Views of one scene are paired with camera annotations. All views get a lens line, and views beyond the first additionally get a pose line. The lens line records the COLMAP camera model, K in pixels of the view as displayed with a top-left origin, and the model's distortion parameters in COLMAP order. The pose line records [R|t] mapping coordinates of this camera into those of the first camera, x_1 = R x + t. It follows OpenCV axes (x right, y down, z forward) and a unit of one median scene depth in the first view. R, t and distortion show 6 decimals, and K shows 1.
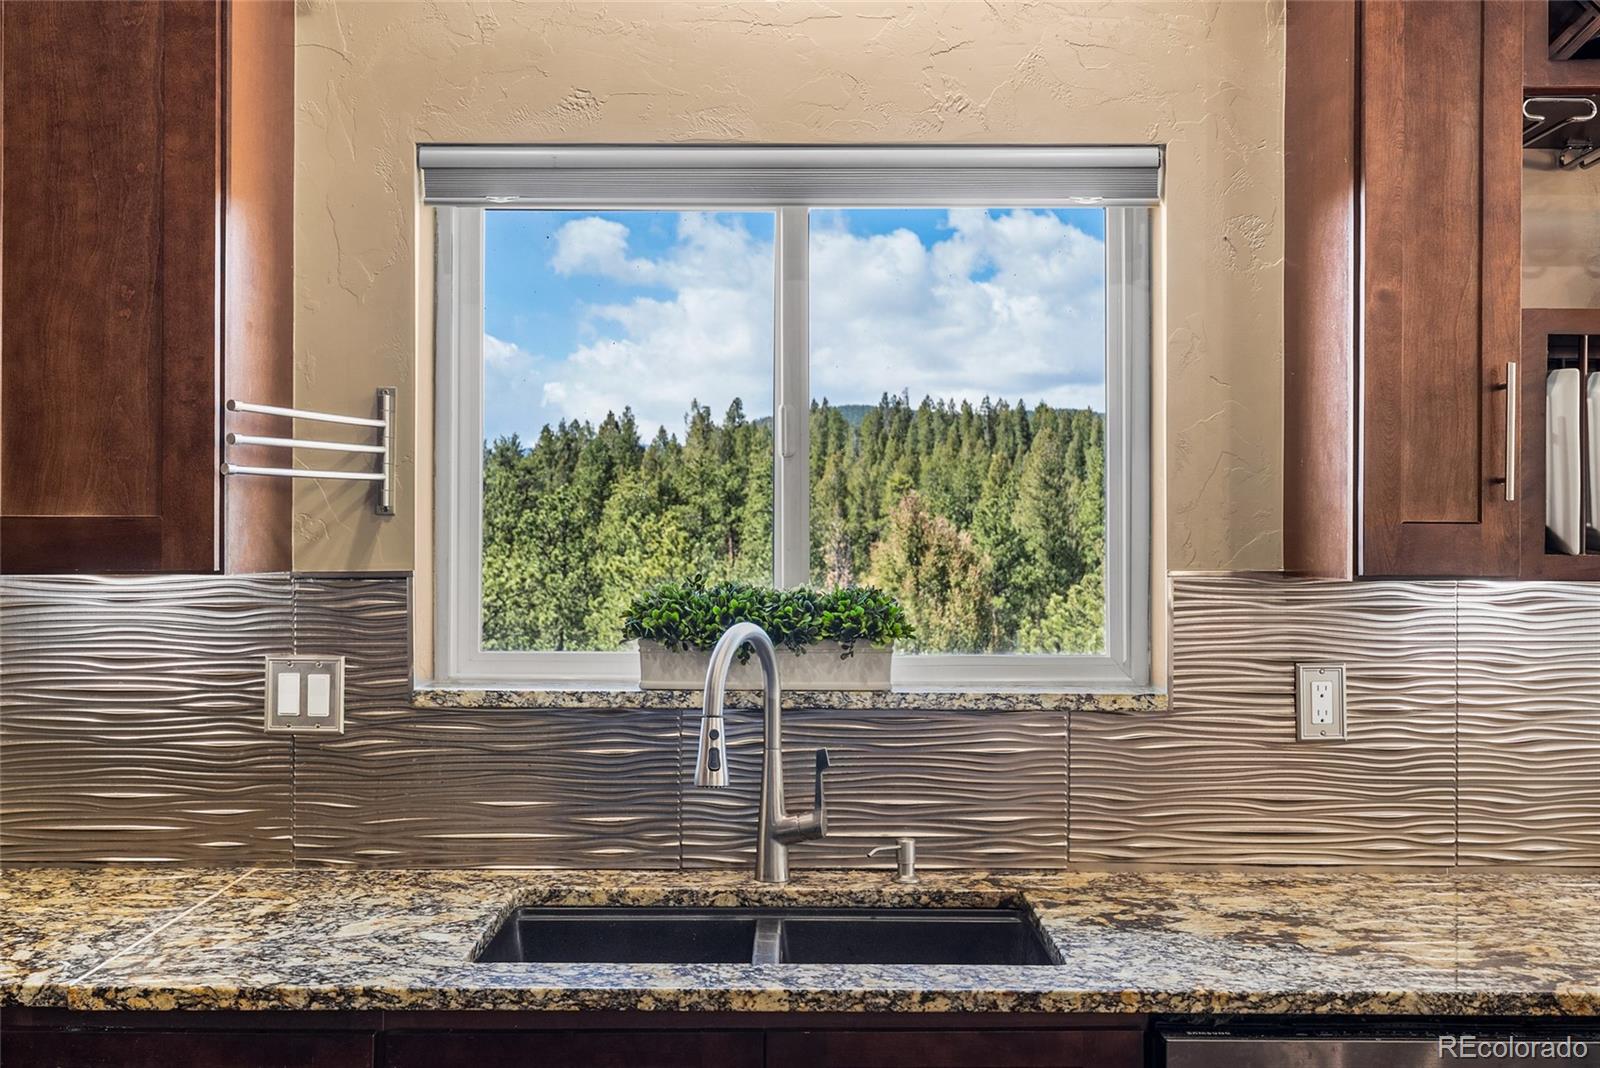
lens RADIAL K [[1624.9, 0, 800.0], [0, 1624.9, 534.0], [0, 0, 1]] dist [0.006957, 0.011081]
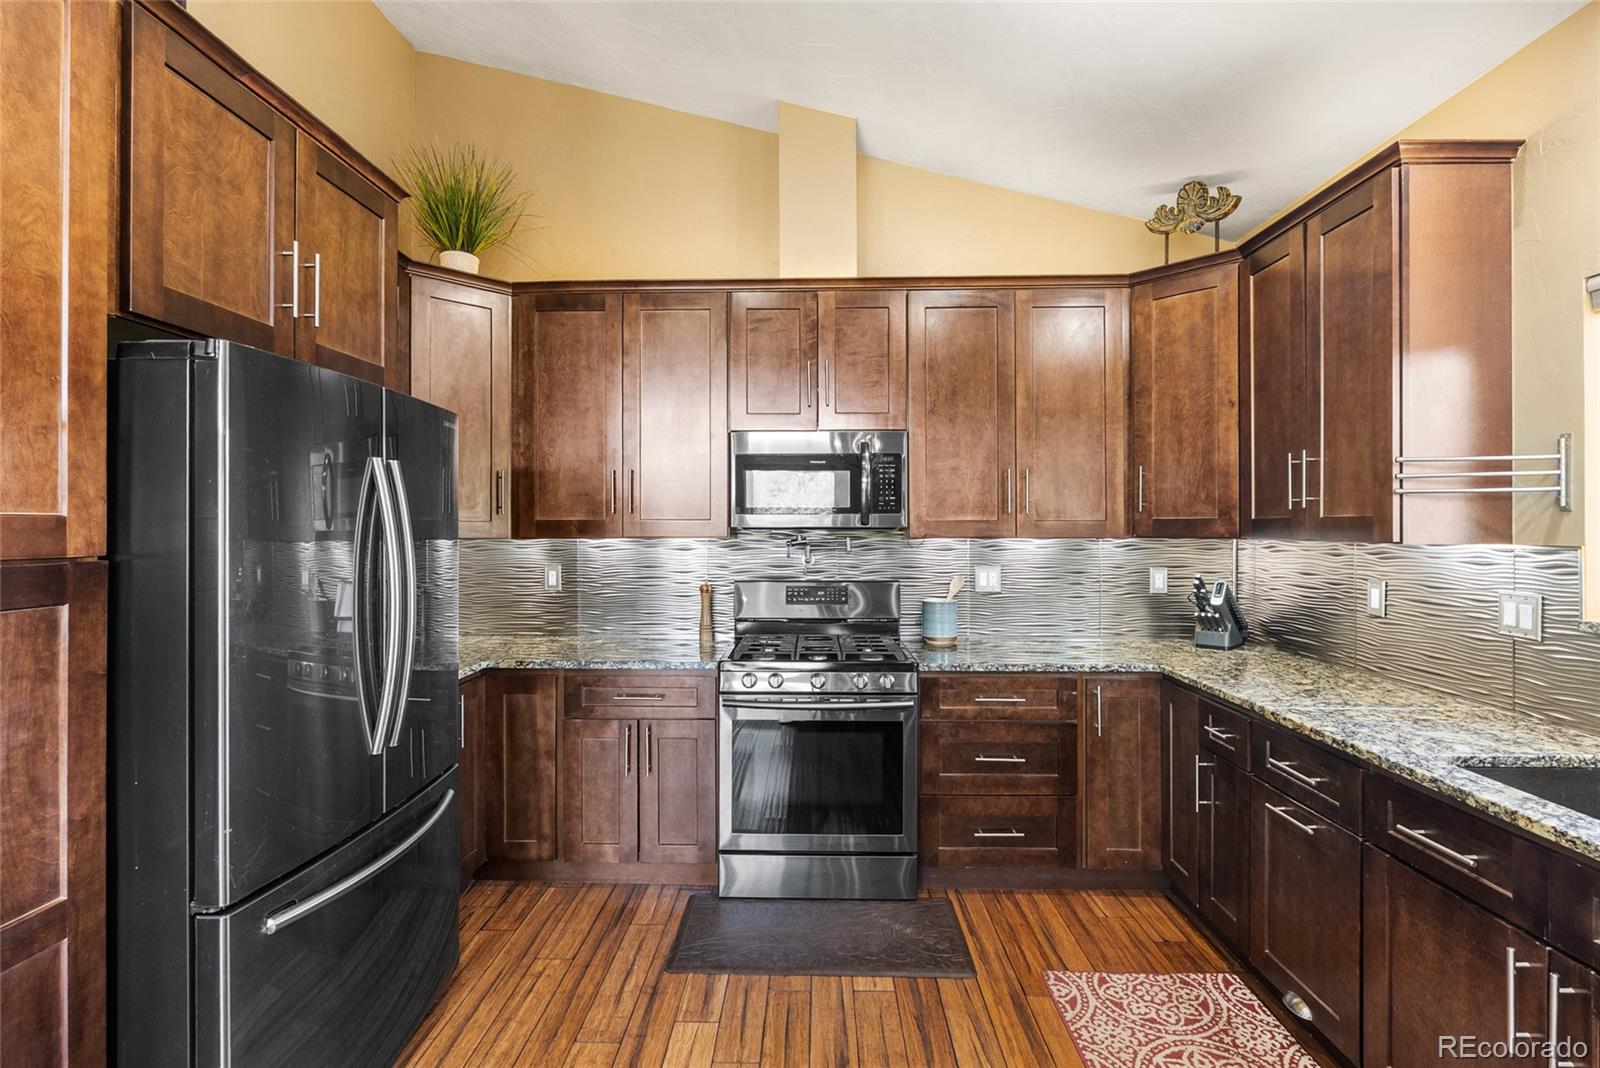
lens RADIAL K [[754.6, 0, 800.0], [0, 754.6, 534.0], [0, 0, 1]] dist [0.001932, 0.000189]
pose [[-0.033109, 0.006873, -0.999428, 0.611512], [0.001523, 0.999976, 0.006826, 0.005523], [0.999451, -0.001296, -0.033119, 0.289037]]
